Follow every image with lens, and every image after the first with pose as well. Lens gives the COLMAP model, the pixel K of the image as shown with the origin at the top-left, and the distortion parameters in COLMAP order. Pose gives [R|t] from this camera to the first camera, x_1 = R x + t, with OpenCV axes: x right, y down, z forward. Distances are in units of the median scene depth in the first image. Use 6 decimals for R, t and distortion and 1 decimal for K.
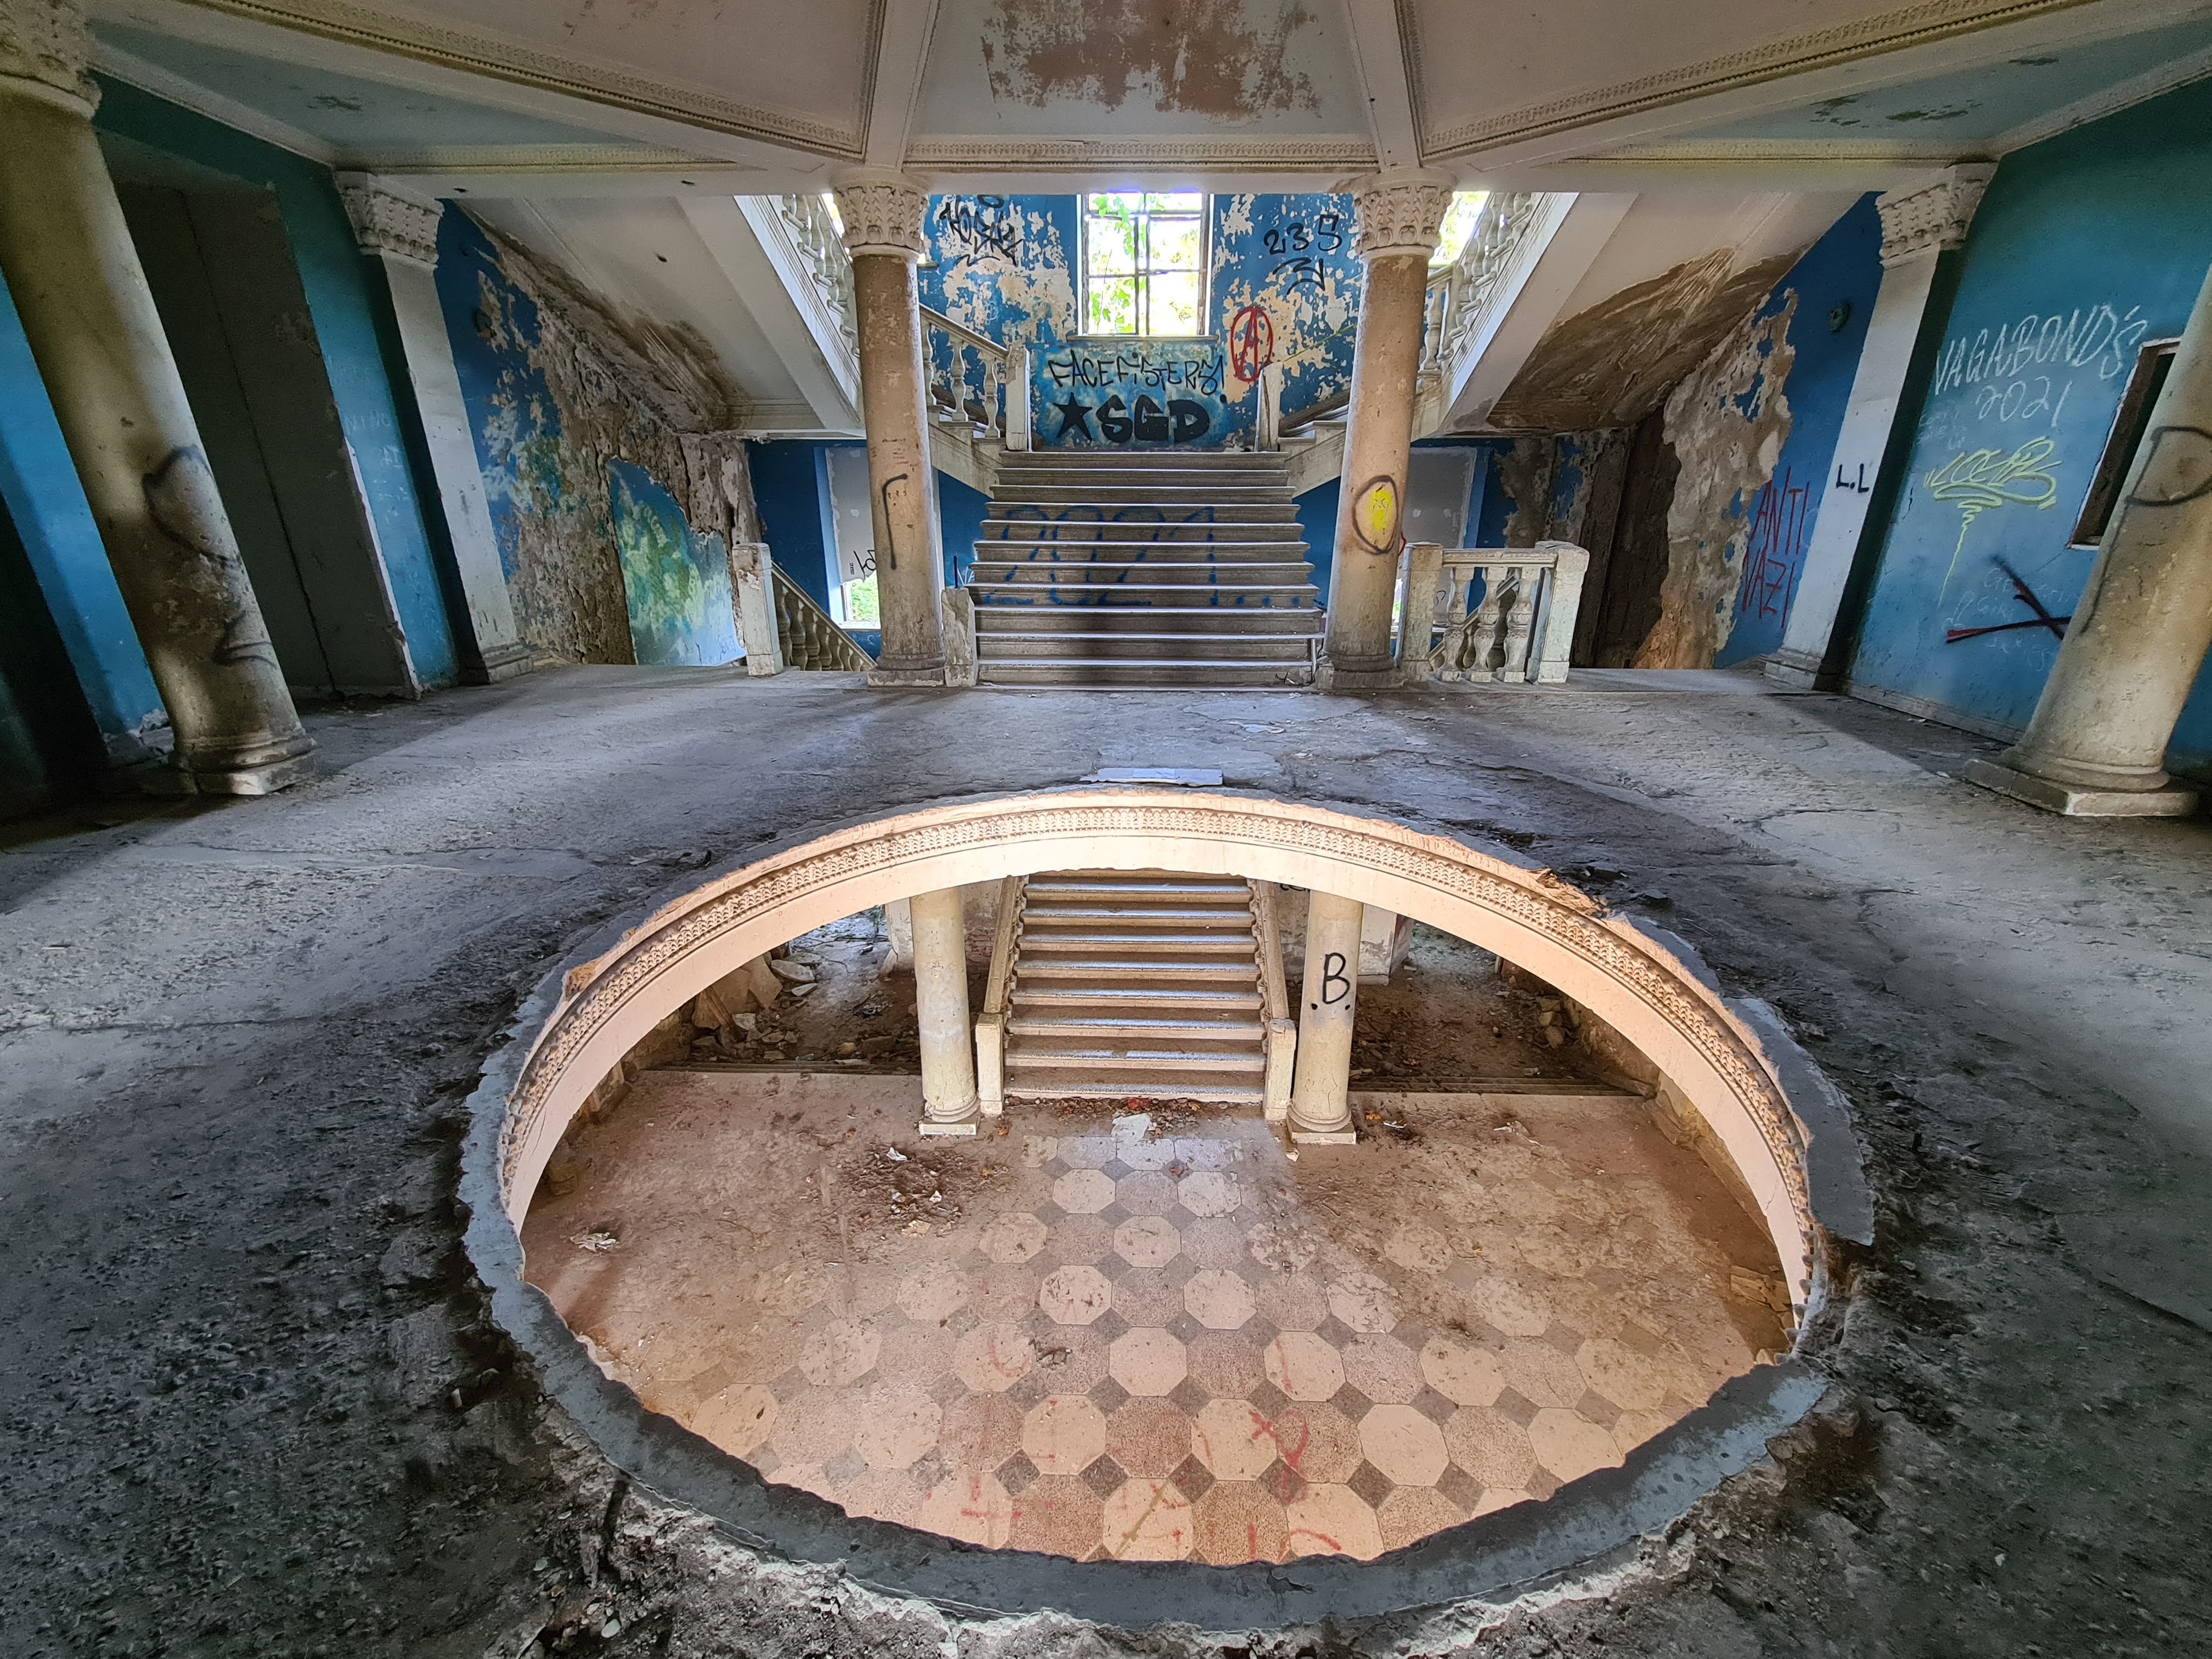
lens RADIAL K [[889.9, 0, 1103.5], [0, 889.9, 835.4], [0, 0, 1]] dist [-0.002809, -0.000020]
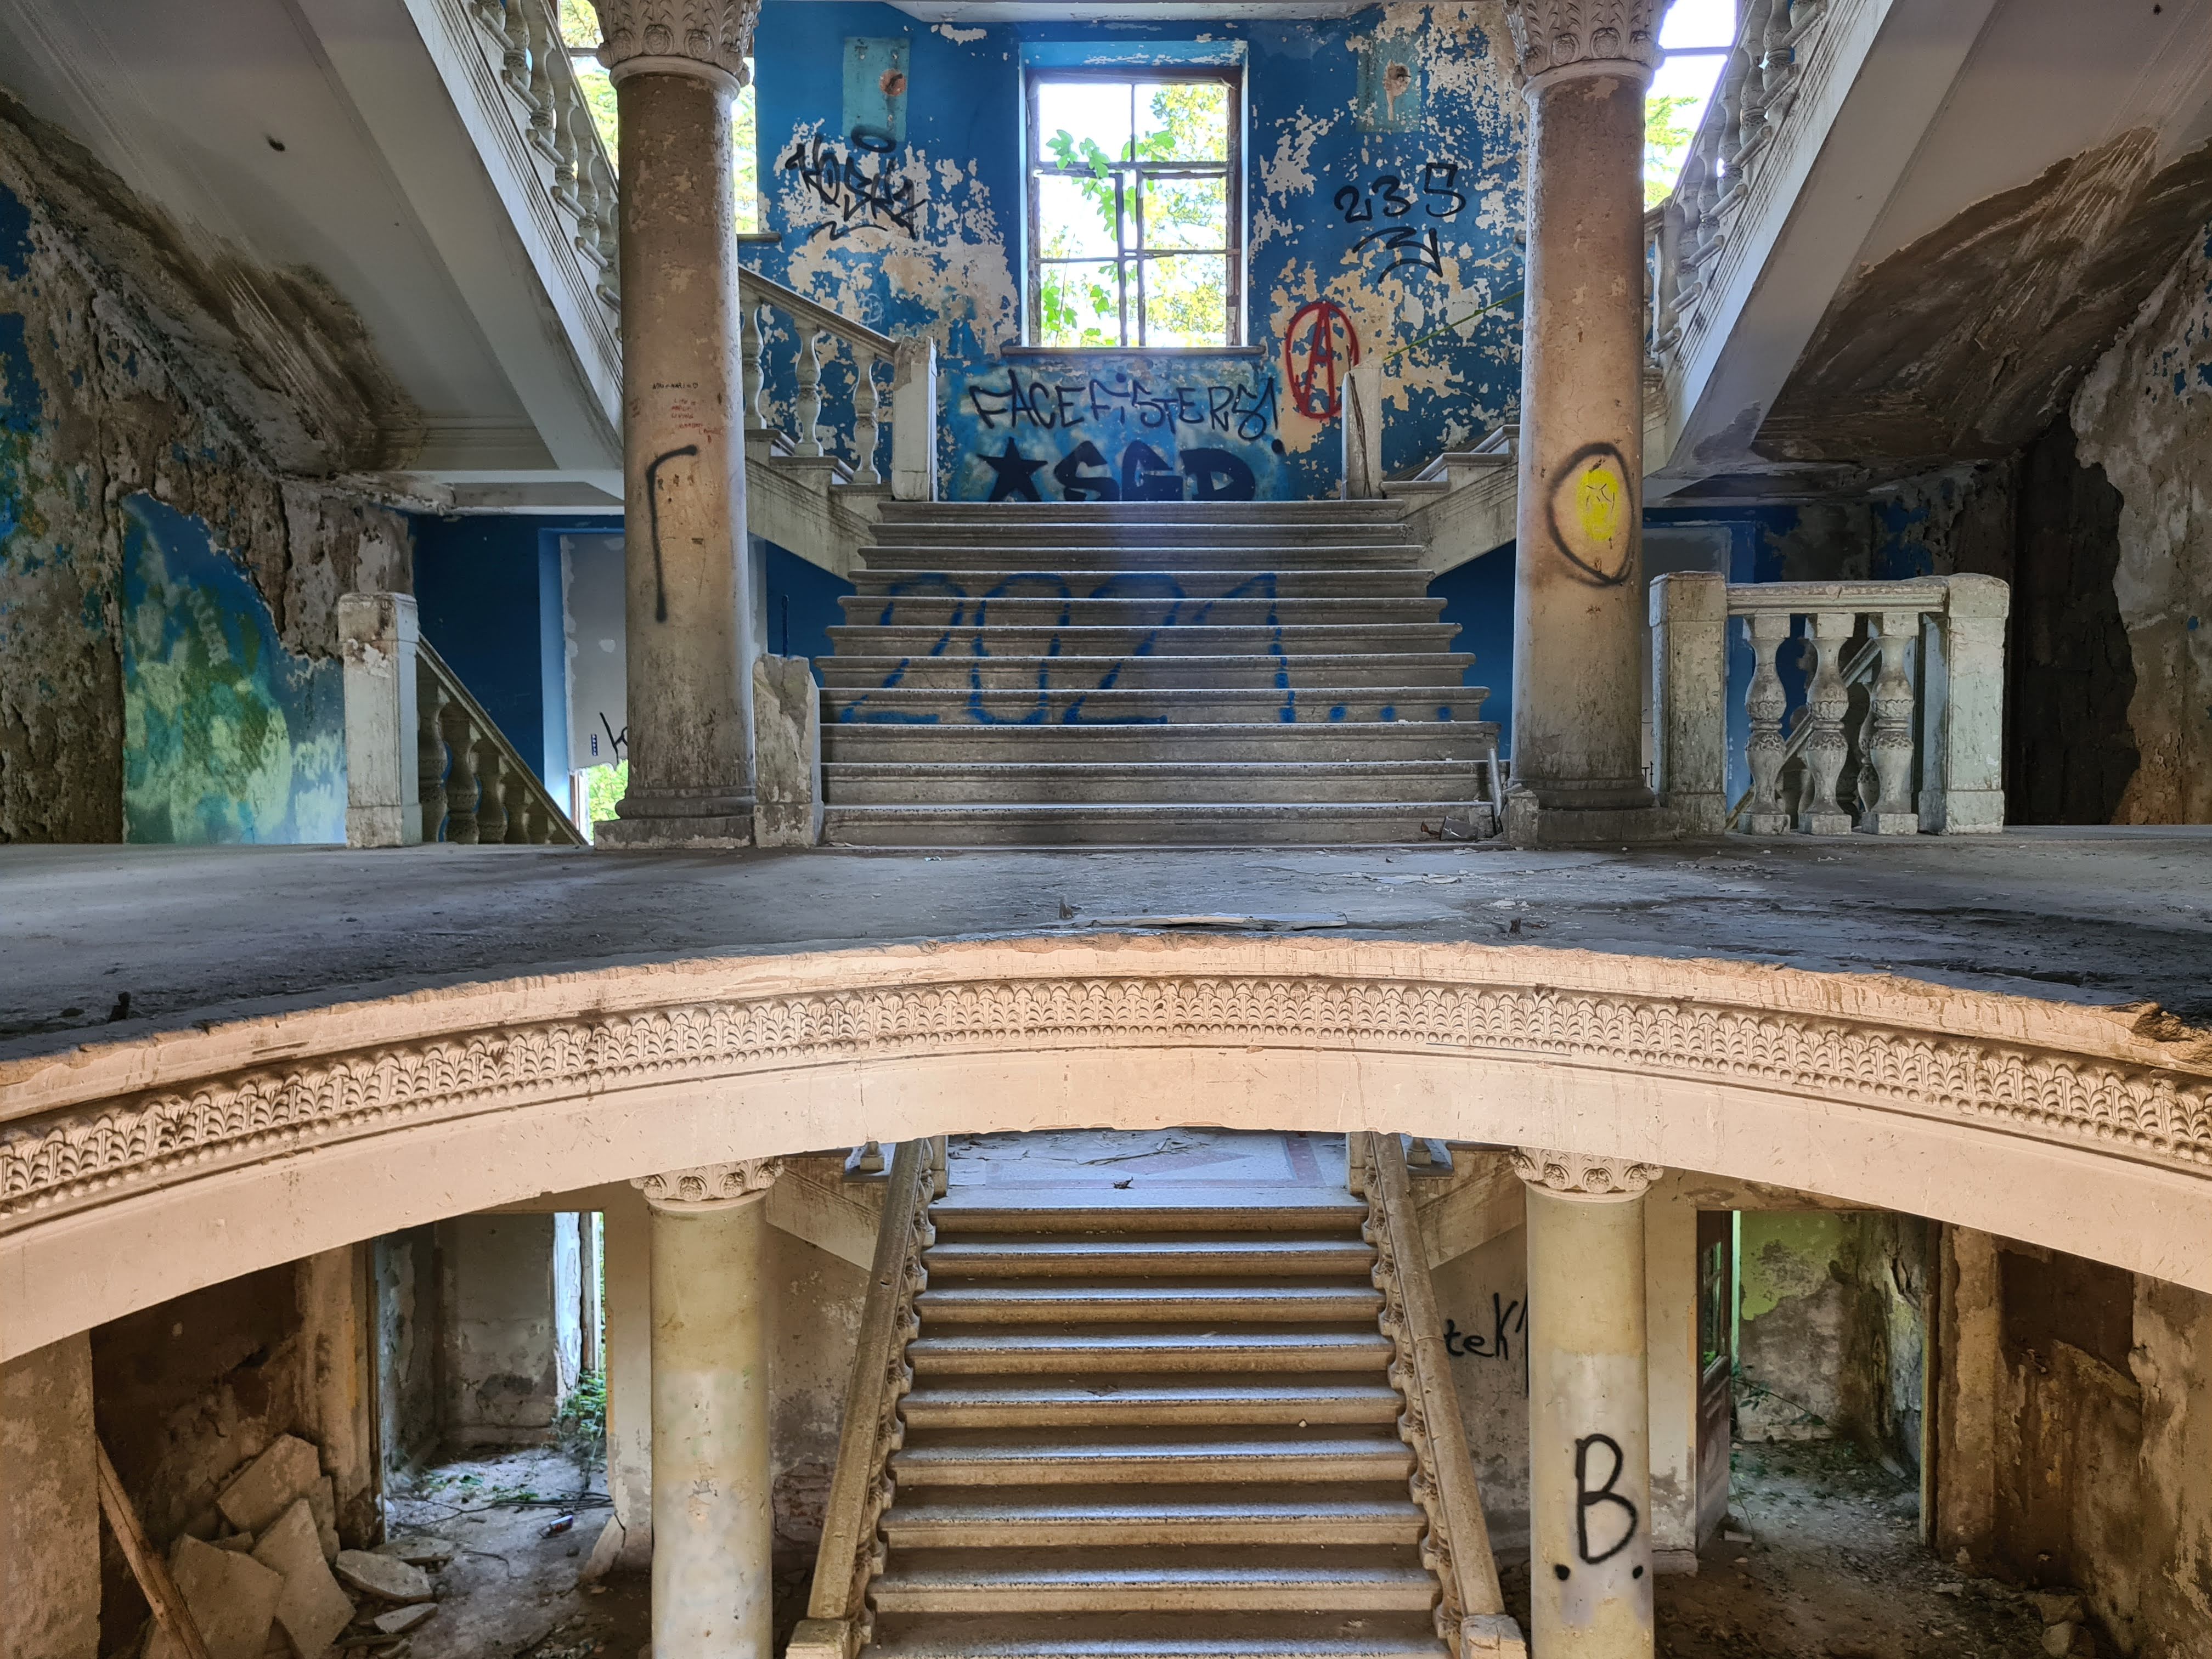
lens RADIAL K [[1646.6, 0, 1123.9], [0, 1646.6, 822.0], [0, 0, 1]] dist [0.058150, -0.043641]
pose [[0.999288, -0.009266, 0.036576, -0.005846], [0.019991, 0.952149, -0.304980, 0.077256], [-0.032000, 0.305494, 0.951656, 0.097227]]
